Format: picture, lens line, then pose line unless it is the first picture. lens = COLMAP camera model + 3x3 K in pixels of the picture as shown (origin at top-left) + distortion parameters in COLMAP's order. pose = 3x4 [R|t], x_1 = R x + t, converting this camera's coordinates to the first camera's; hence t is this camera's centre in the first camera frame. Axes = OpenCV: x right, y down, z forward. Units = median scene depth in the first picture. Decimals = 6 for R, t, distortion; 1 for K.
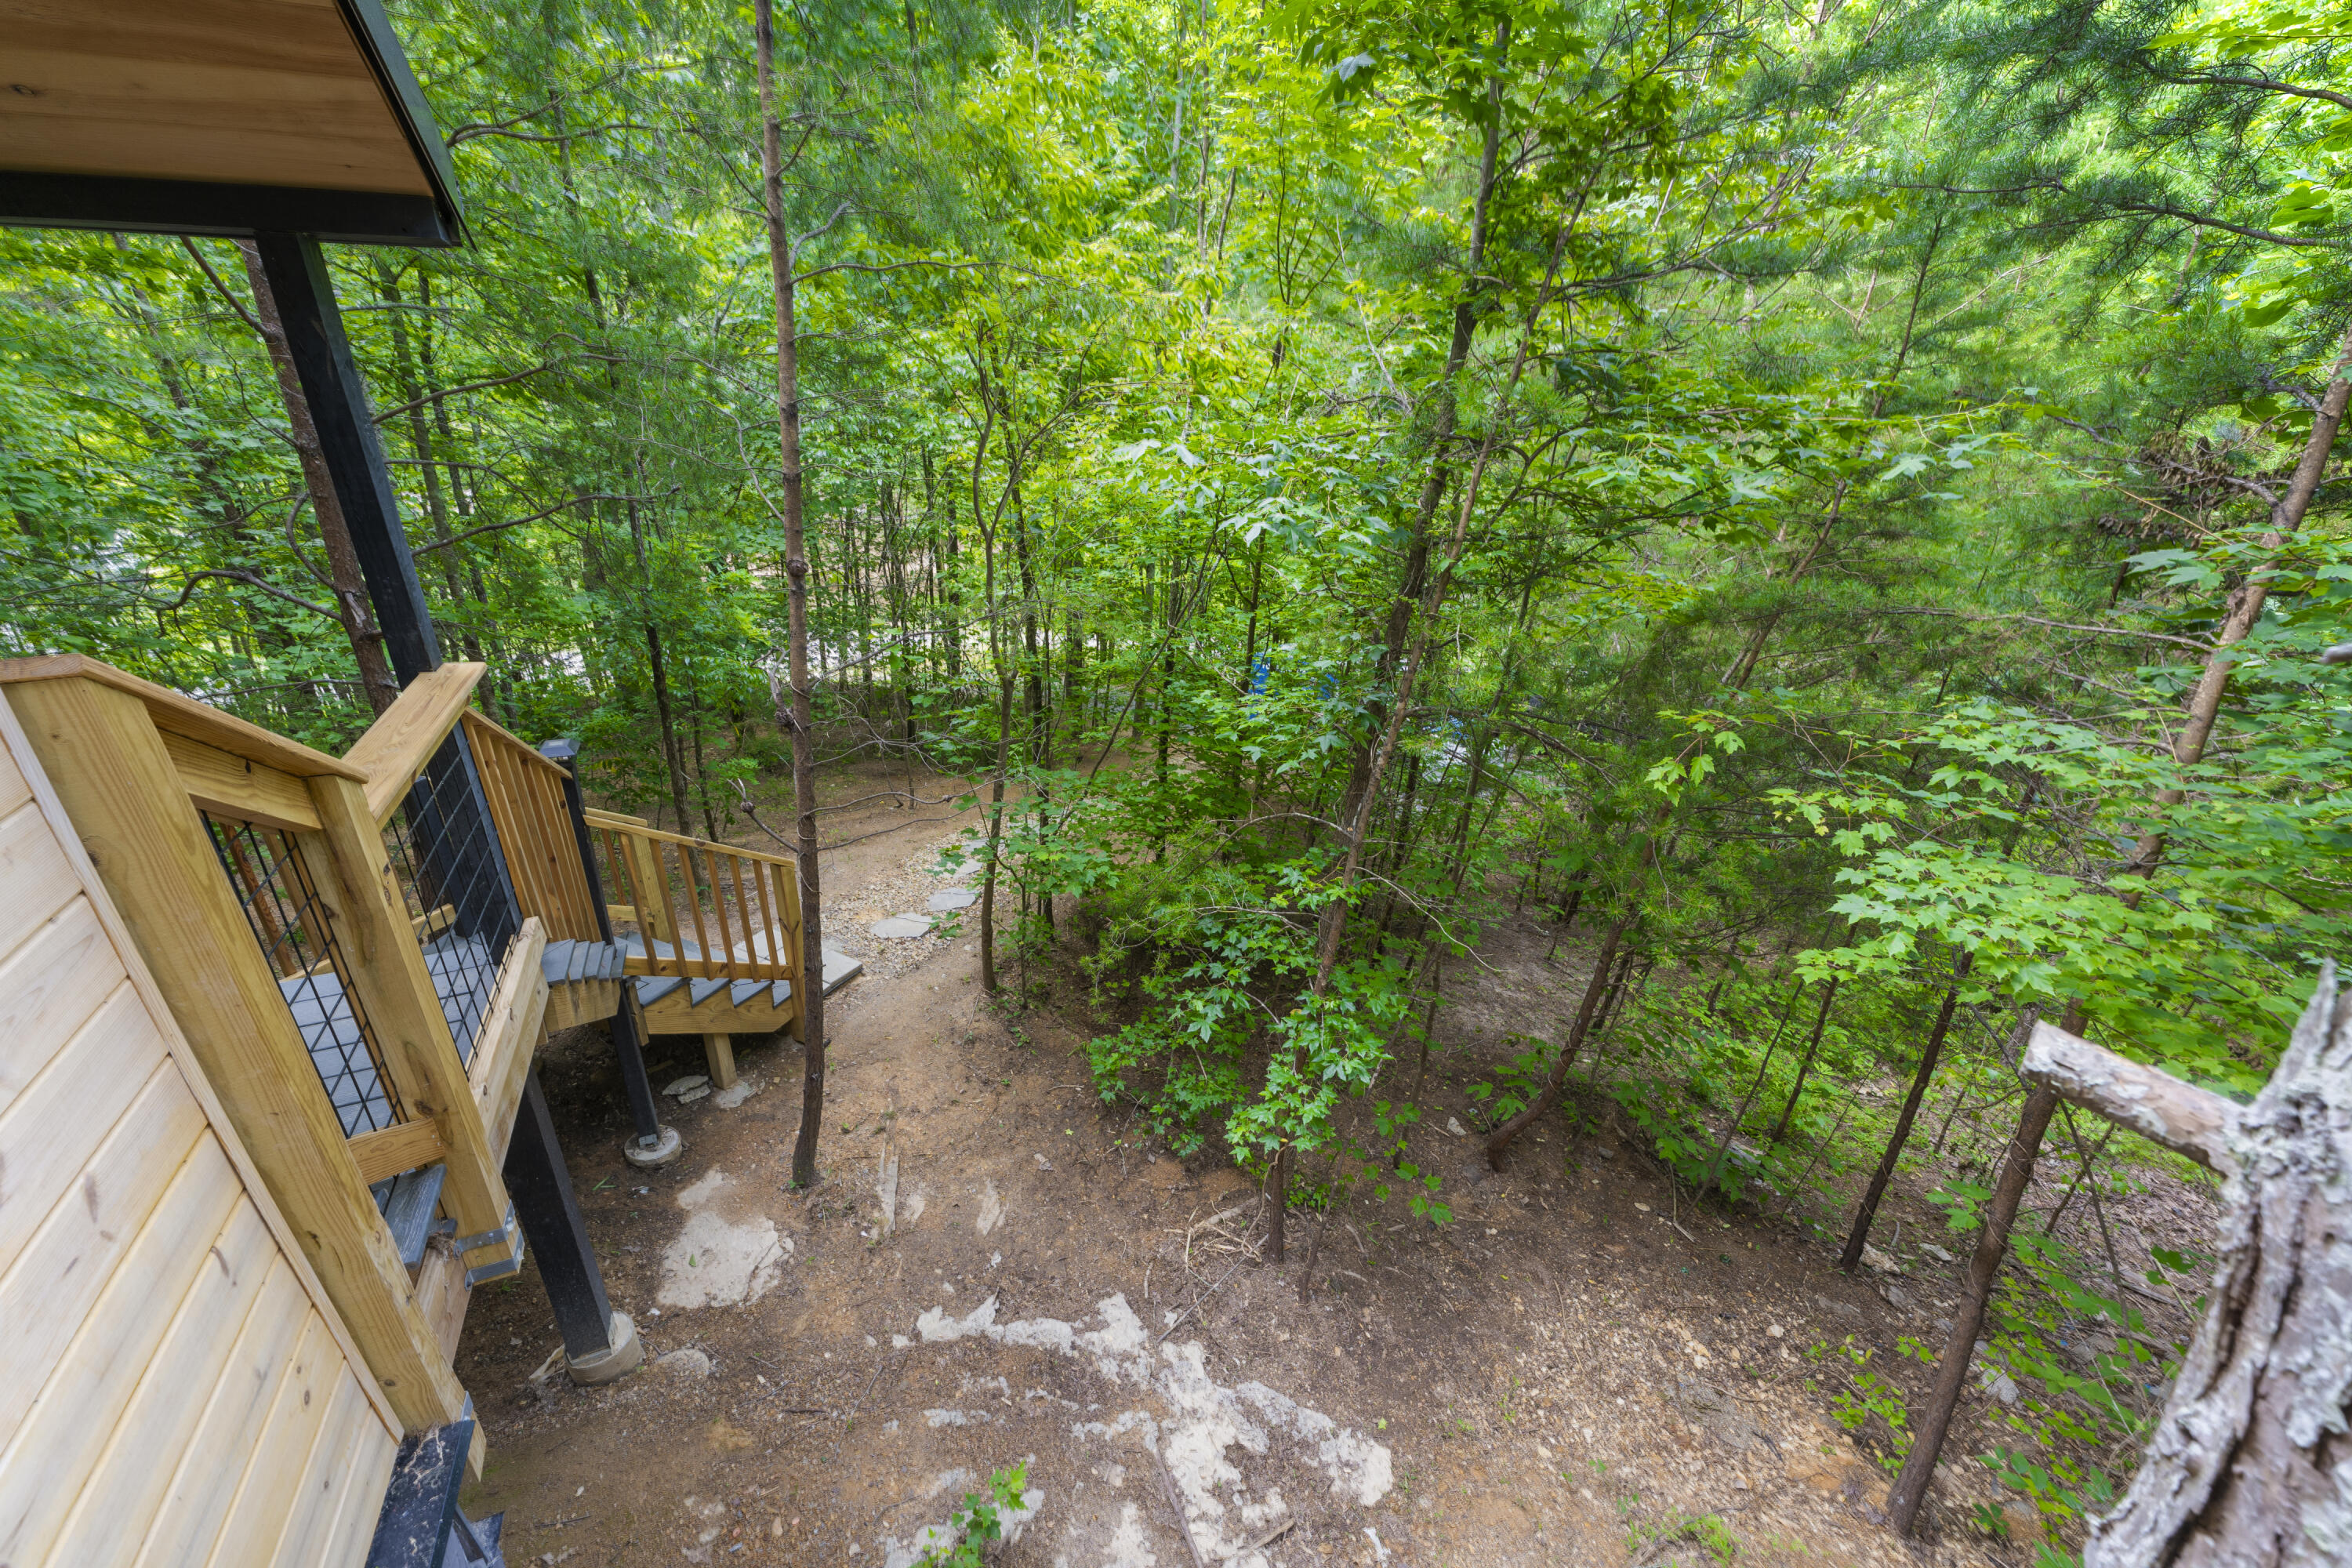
lens RADIAL K [[933.0, 0, 1176.0], [0, 933.0, 784.0], [0, 0, 1]] dist [0.000763, 0.000195]
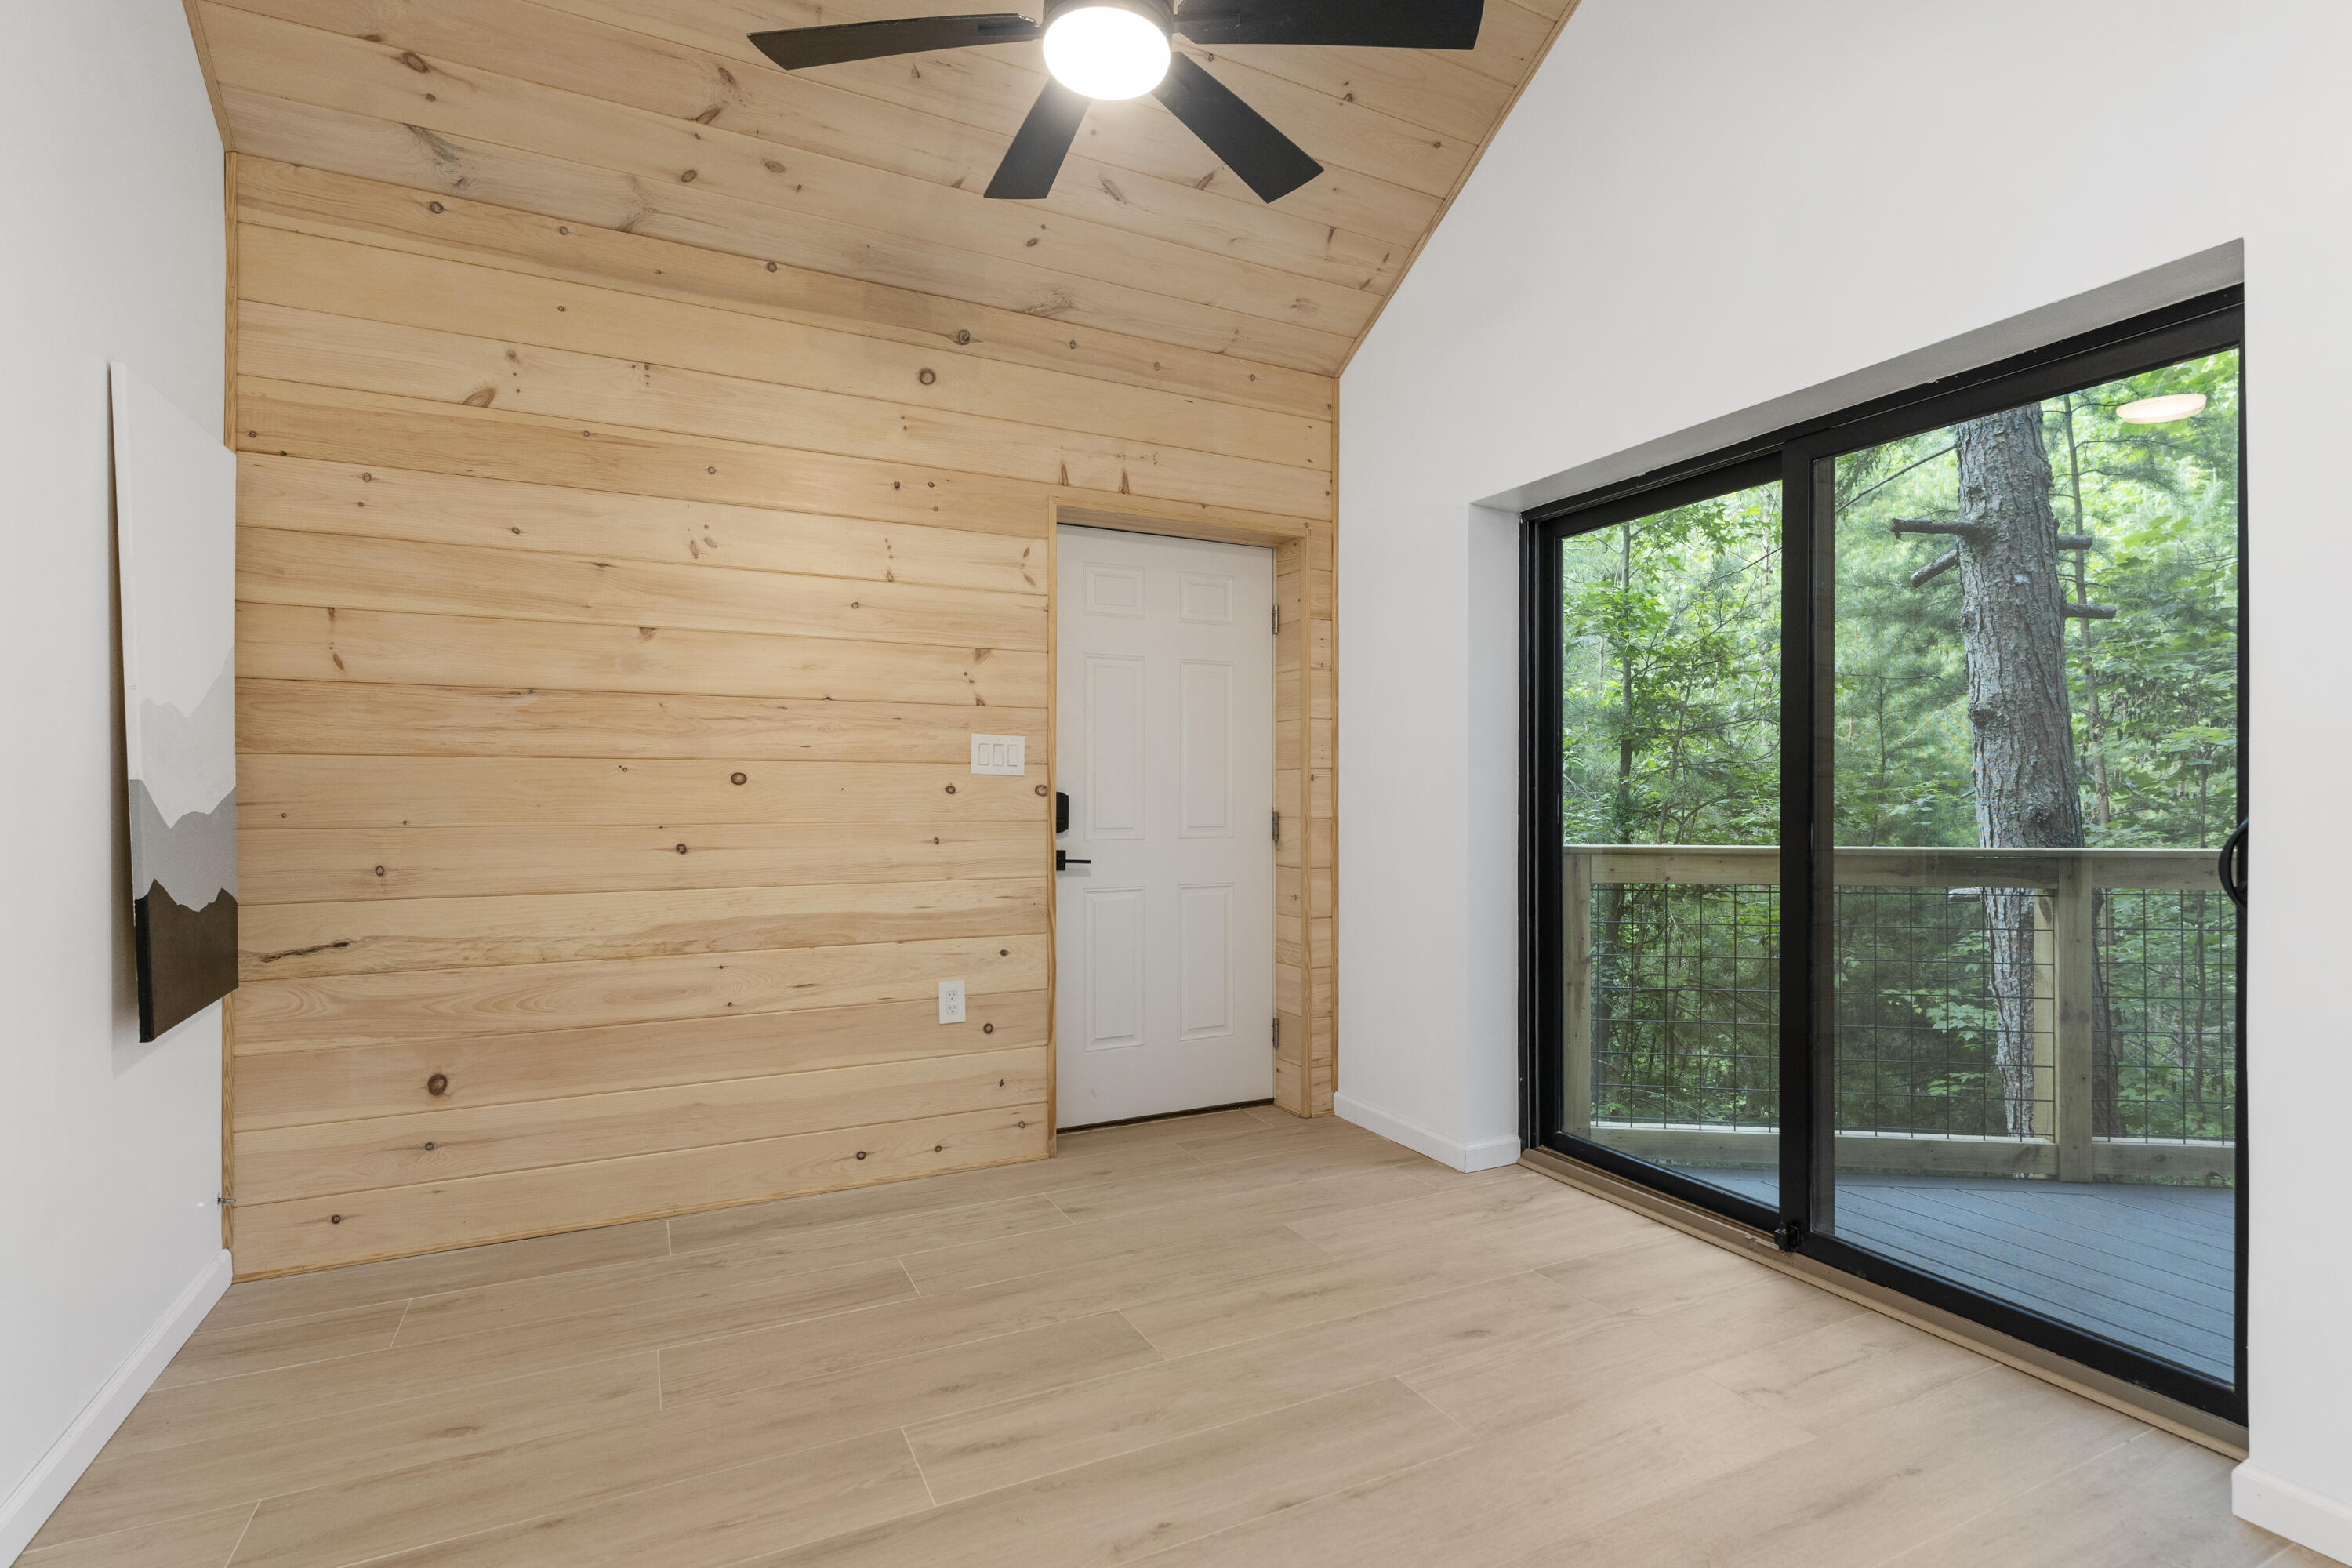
lens RADIAL K [[1113.3, 0, 1176.0], [0, 1113.3, 784.0], [0, 0, 1]] dist [-0.001842, -0.000173]
pose [[0.998939, -0.019412, 0.041758, -0.608168], [0.035031, 0.908922, -0.415492, 0.383346], [-0.029889, 0.416514, 0.908638, -0.804447]]
